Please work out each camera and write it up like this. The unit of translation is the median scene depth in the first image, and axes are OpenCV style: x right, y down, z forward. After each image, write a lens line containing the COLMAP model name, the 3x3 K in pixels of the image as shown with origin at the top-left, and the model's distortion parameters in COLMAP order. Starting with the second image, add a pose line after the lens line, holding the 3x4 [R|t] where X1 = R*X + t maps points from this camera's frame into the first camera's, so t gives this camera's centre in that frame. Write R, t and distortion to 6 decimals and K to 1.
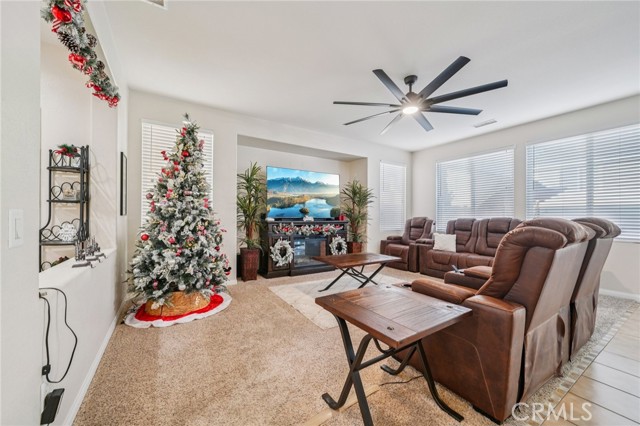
lens RADIAL K [[248.0, 0, 317.7], [0, 248.0, 216.1], [0, 0, 1]] dist [-0.009854, 0.000528]
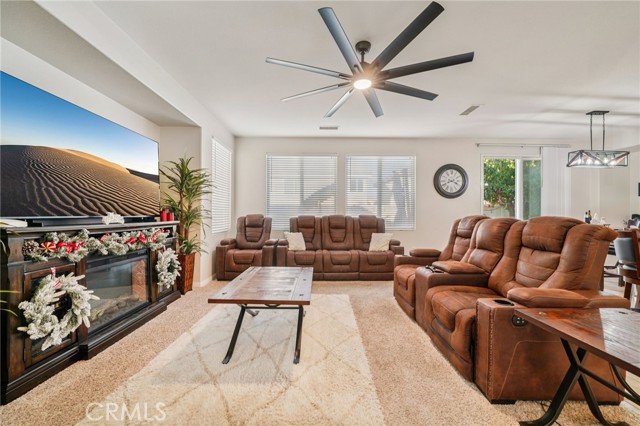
lens RADIAL K [[248.0, 0, 321.2], [0, 248.0, 213.5], [0, 0, 1]] dist [-0.009854, 0.000528]
pose [[0.515520, -0.000136, 0.856878, -0.276010], [-0.002708, 0.999995, 0.001788, -0.002709], [-0.856873, -0.003242, 0.515517, 0.486030]]
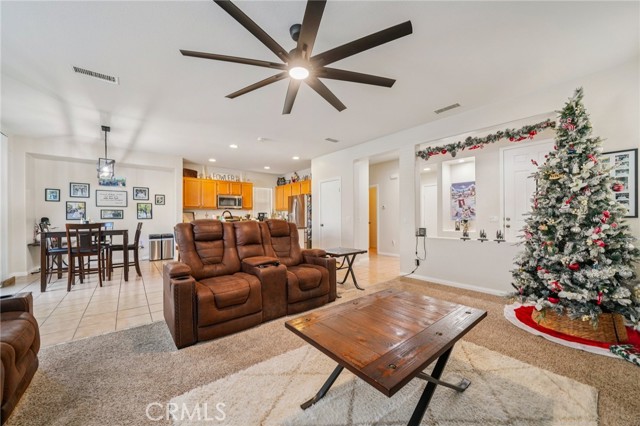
lens RADIAL K [[234.5, 0, 318.0], [0, 234.5, 216.1], [0, 0, 1]] dist [-0.016646, 0.000316]
pose [[-0.991364, -0.002476, -0.131117, 0.284468], [-0.001688, 0.999980, -0.006122, -0.002540], [0.131130, -0.005847, -0.991348, 1.183716]]
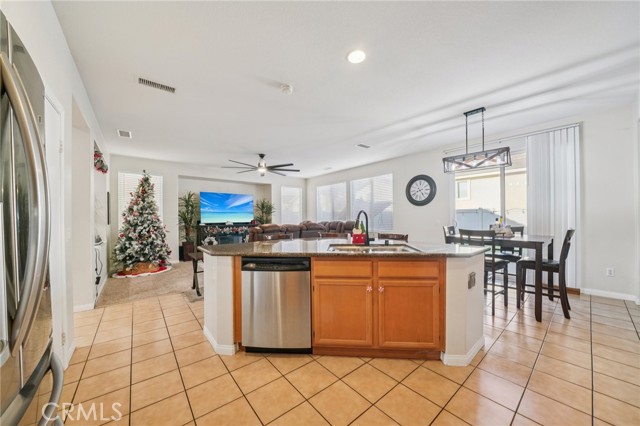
lens RADIAL K [[228.9, 0, 323.0], [0, 228.9, 217.5], [0, 0, 1]] dist [-0.021913, -0.000455]
pose [[0.989841, -0.015627, 0.141317, 0.418292], [0.015796, 0.999875, -0.000075, -0.021368], [-0.141299, 0.002307, 0.989964, -0.655964]]
